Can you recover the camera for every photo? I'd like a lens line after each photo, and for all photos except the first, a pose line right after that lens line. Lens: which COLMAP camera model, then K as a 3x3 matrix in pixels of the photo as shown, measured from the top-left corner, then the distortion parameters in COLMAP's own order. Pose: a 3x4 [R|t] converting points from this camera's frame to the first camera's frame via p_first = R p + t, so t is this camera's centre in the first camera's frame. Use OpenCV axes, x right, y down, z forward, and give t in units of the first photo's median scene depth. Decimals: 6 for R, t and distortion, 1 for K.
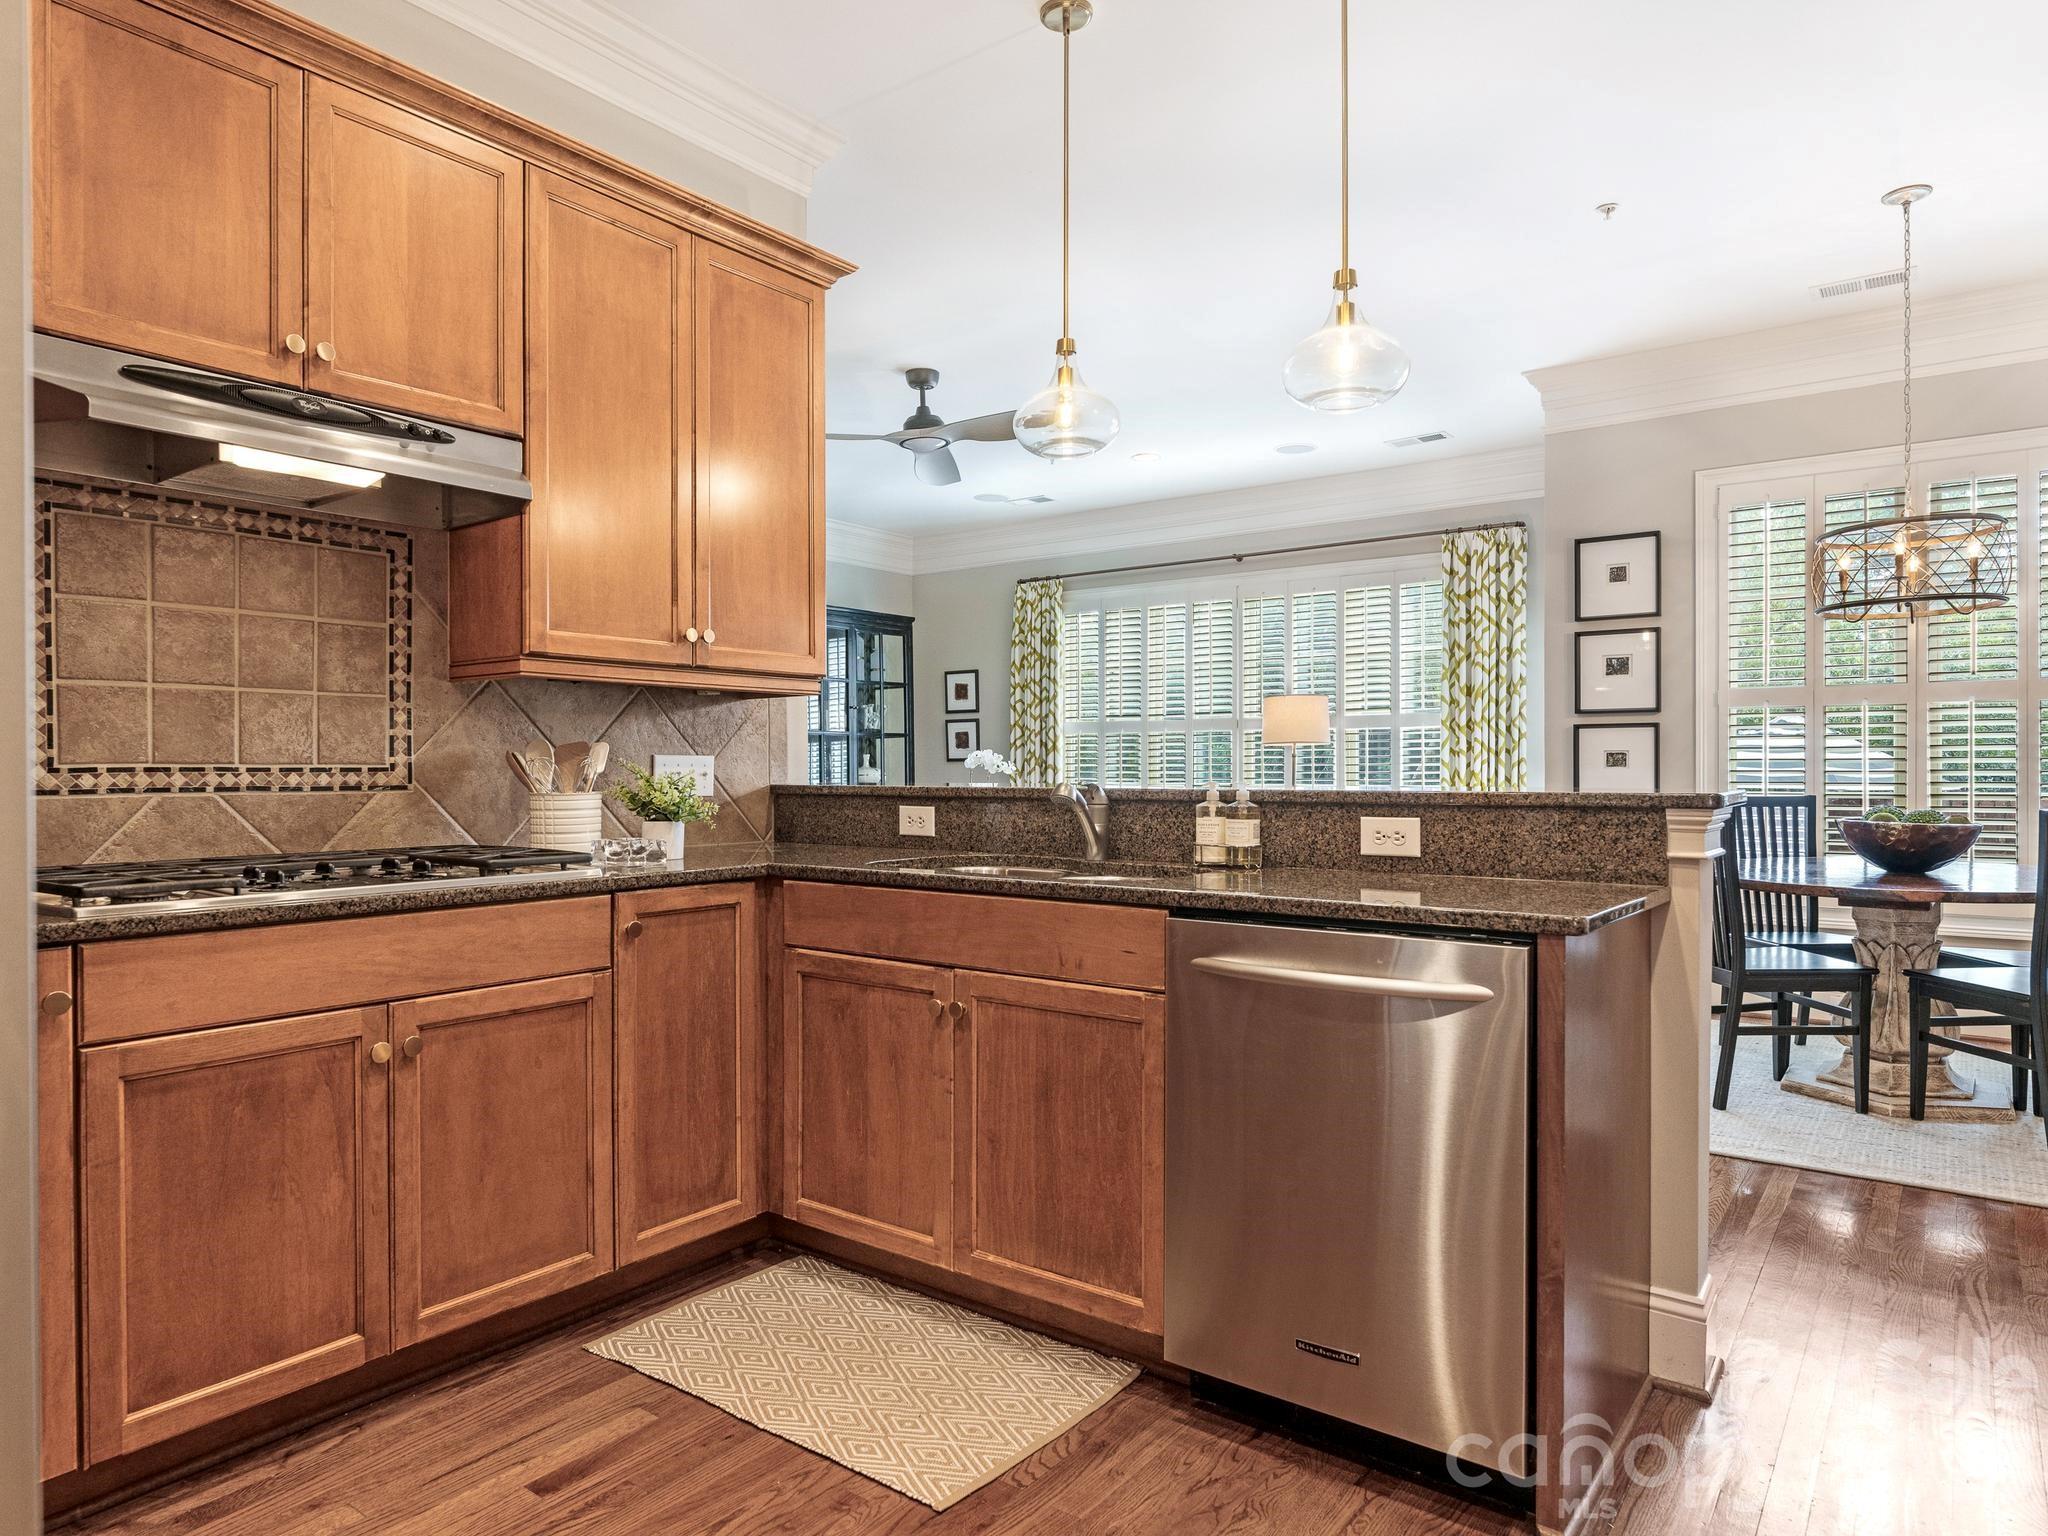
lens RADIAL K [[1252.9, 0, 1004.2], [0, 1252.9, 770.4], [0, 0, 1]] dist [-0.009362, 0.000110]
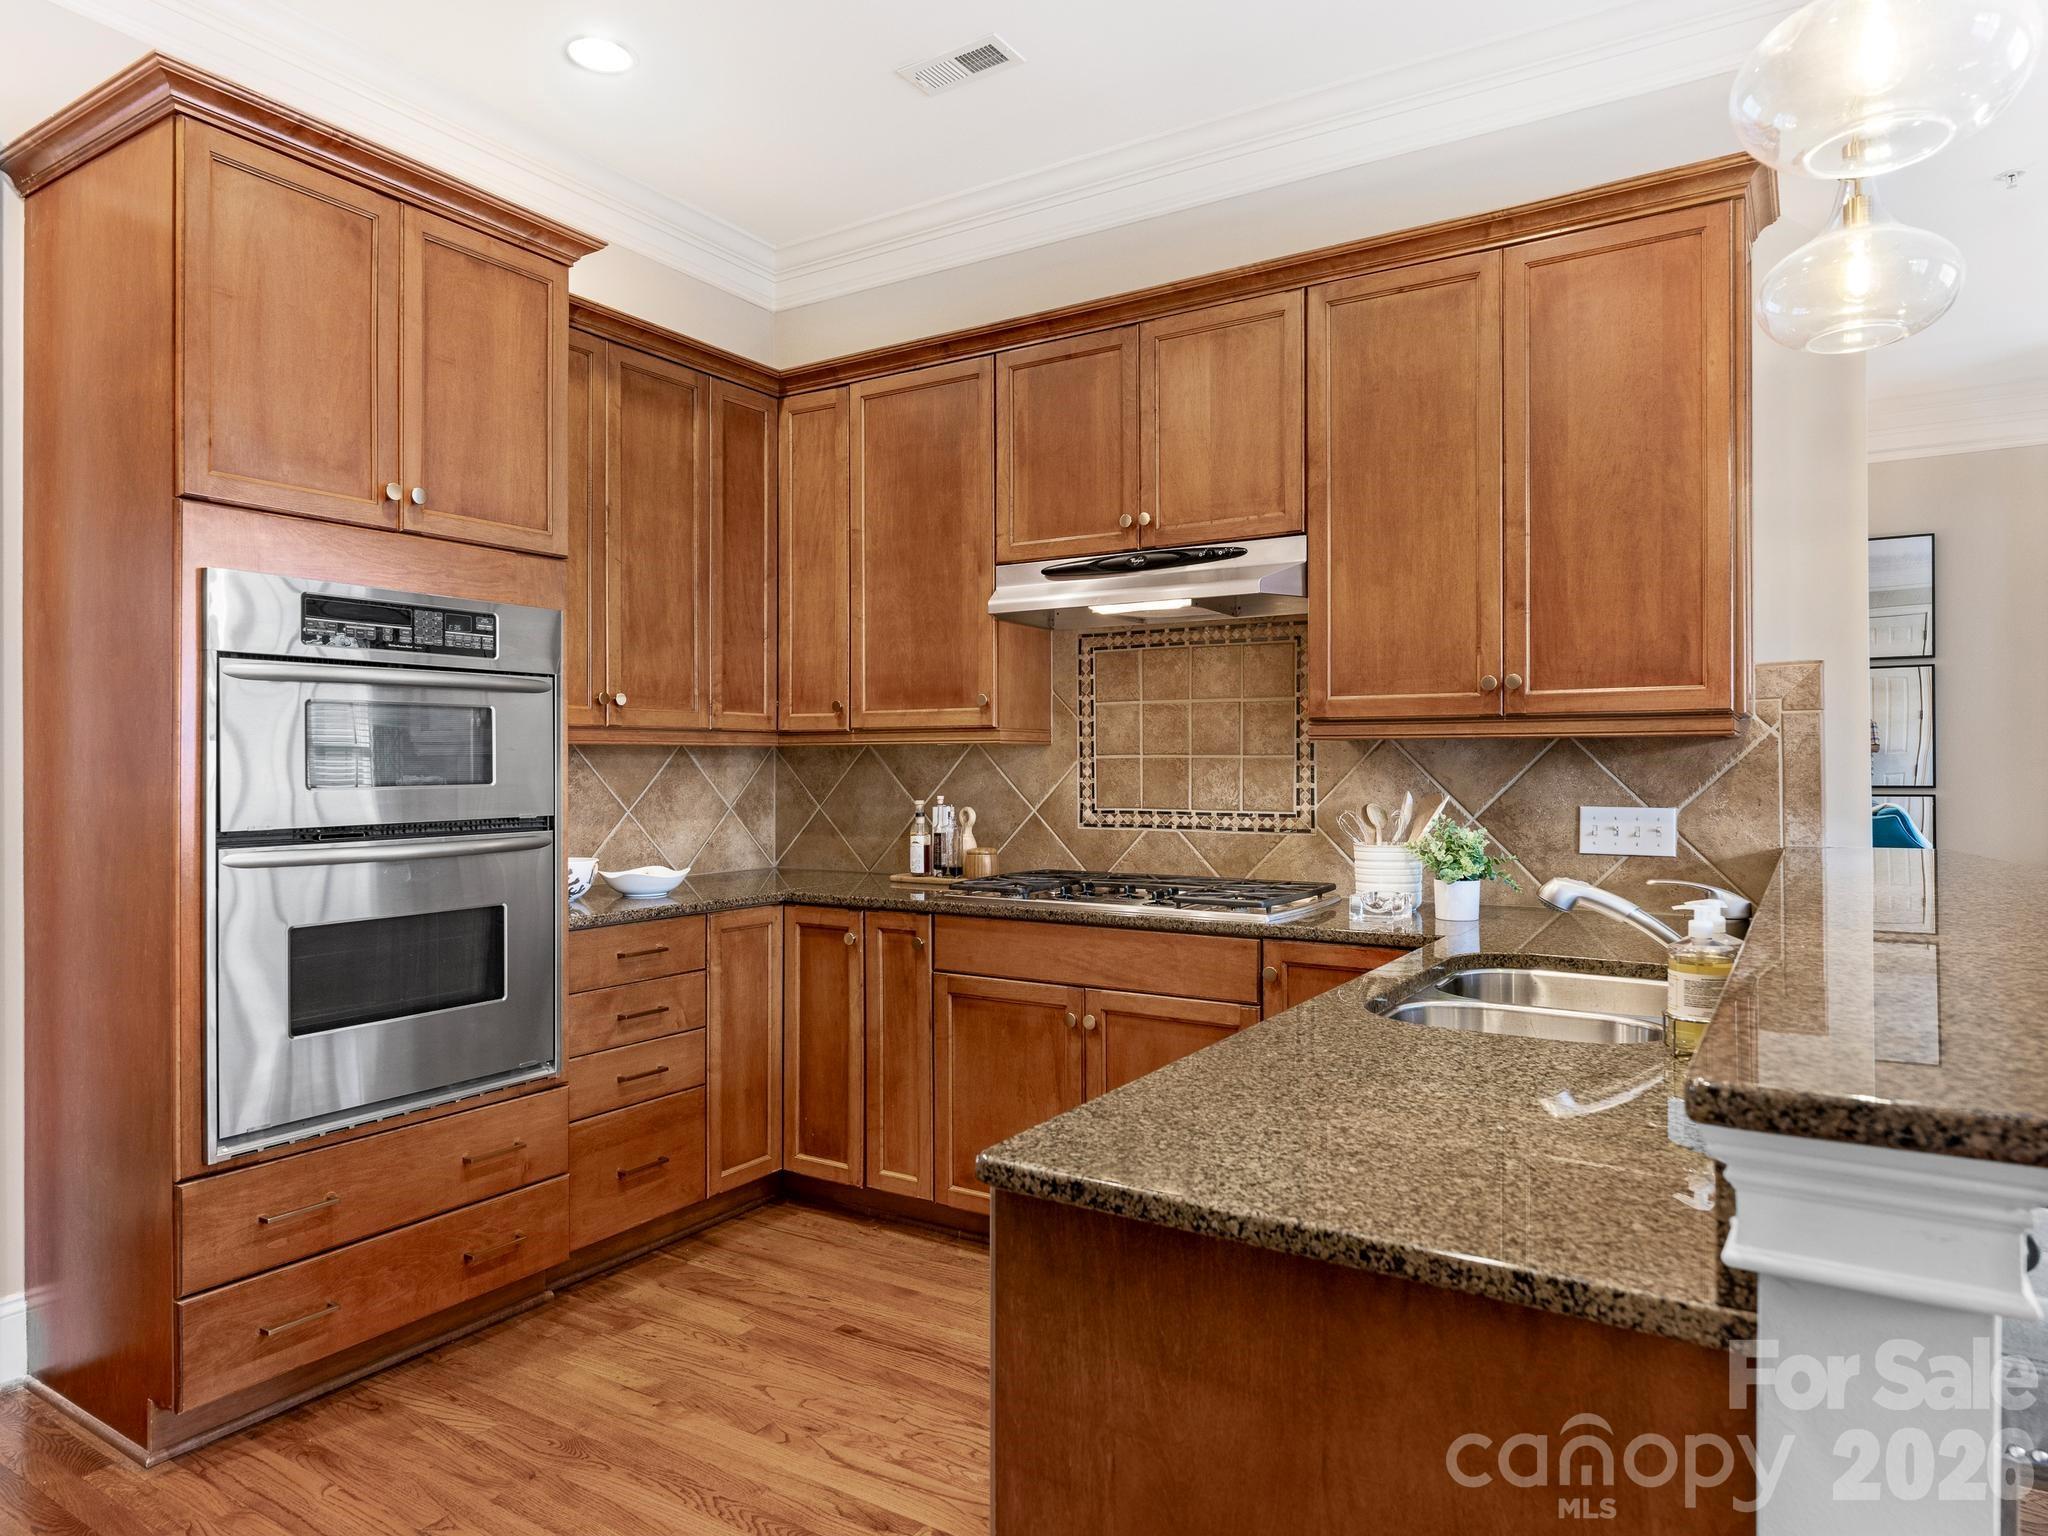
lens RADIAL K [[1252.9, 0, 1024.0], [0, 1252.9, 759.0], [0, 0, 1]] dist [-0.009362, 0.000110]
pose [[0.087251, -0.001200, -0.996186, 0.749002], [-0.000194, 0.999999, -0.001221, -0.058173], [0.996186, 0.000299, 0.087251, 0.663595]]
